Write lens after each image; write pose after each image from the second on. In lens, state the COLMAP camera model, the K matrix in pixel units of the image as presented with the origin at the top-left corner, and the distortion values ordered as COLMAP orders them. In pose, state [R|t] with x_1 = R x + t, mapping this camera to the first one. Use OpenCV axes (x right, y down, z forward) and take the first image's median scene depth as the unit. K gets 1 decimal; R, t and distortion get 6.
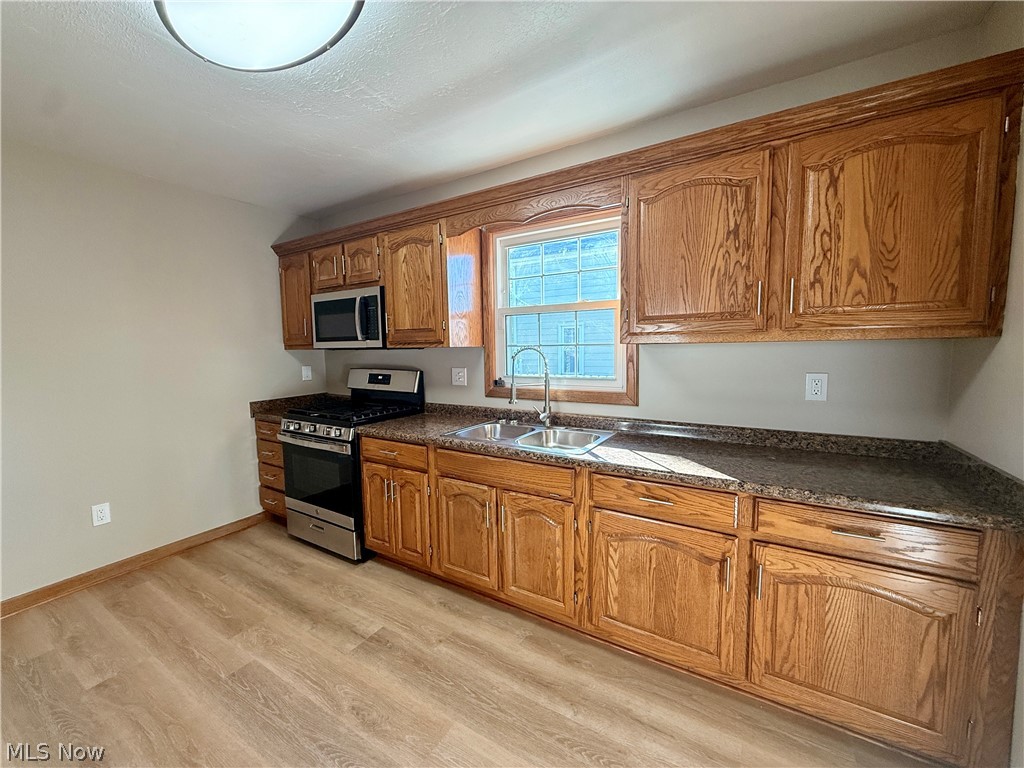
lens RADIAL K [[409.2, 0, 512.0], [0, 409.2, 384.0], [0, 0, 1]] dist [-0.000557, -0.000077]
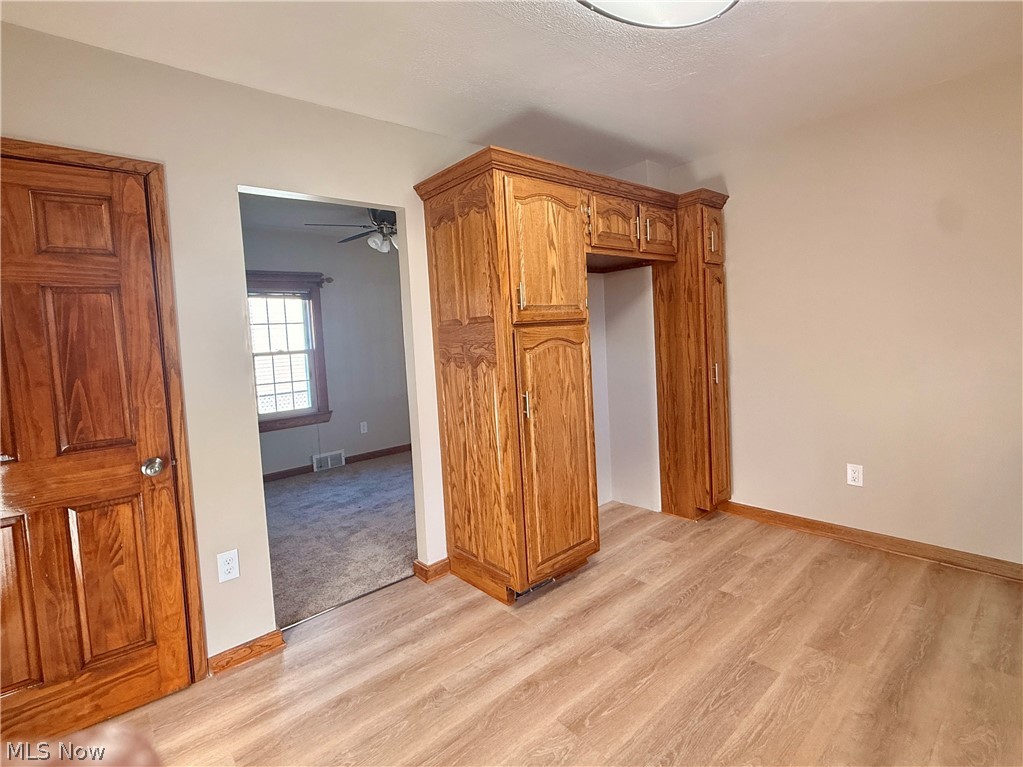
lens RADIAL K [[496.4, 0, 496.6], [0, 496.4, 361.3], [0, 0, 1]] dist [-0.000091, 0.000080]
pose [[-0.317345, 0.085117, -0.944482, 0.412334], [-0.024547, 0.994893, 0.097908, -0.053379], [0.947992, 0.054255, -0.313635, 0.617032]]
